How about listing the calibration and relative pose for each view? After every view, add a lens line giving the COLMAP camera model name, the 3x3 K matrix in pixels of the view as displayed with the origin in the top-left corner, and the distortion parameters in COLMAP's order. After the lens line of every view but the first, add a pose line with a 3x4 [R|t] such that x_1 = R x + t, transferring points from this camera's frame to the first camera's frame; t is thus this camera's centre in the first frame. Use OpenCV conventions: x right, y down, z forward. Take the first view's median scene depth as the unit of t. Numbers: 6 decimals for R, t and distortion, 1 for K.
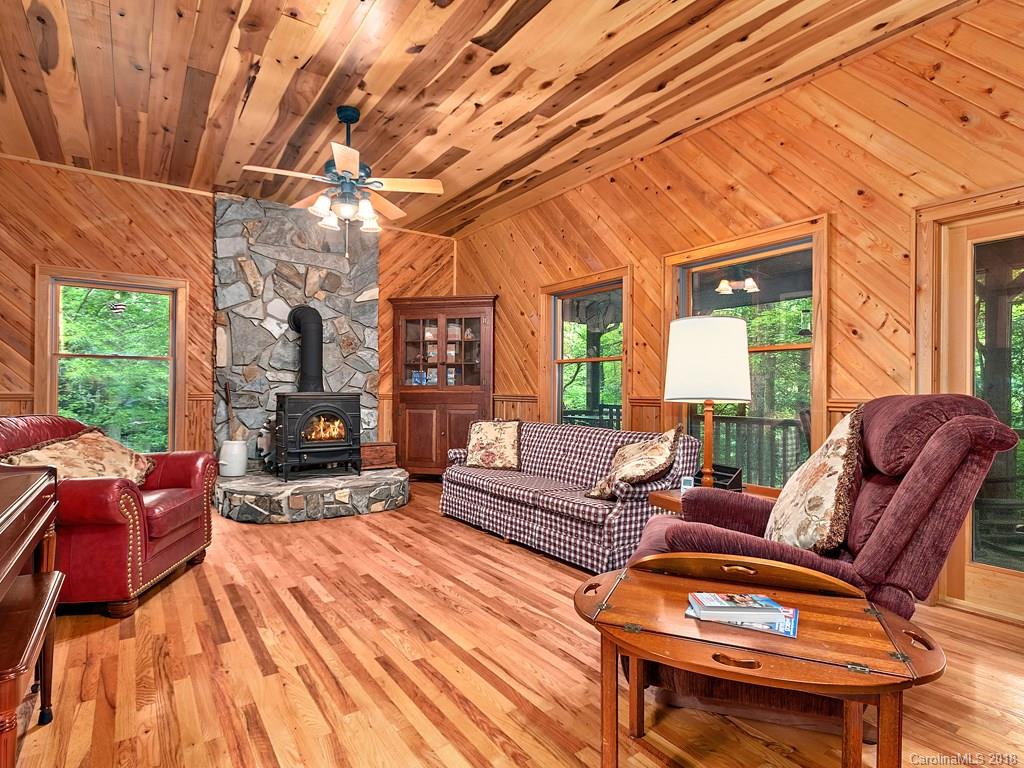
lens RADIAL K [[530.4, 0, 511.5], [0, 530.4, 388.5], [0, 0, 1]] dist [0.002263, -0.000028]
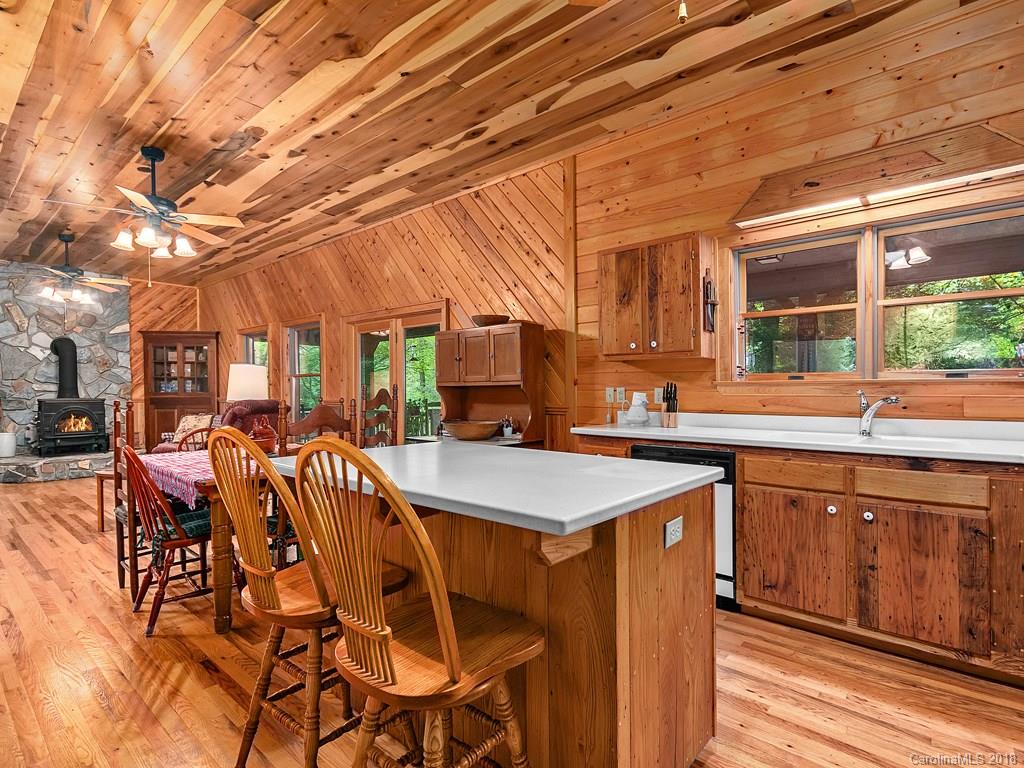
lens RADIAL K [[516.7, 0, 515.0], [0, 516.7, 399.7], [0, 0, 1]] dist [0.001851, -0.001141]
pose [[0.971083, -0.012255, 0.238428, 0.454622], [0.007108, 0.999723, 0.022435, -0.011923], [-0.238637, -0.020092, 0.970901, -0.641777]]
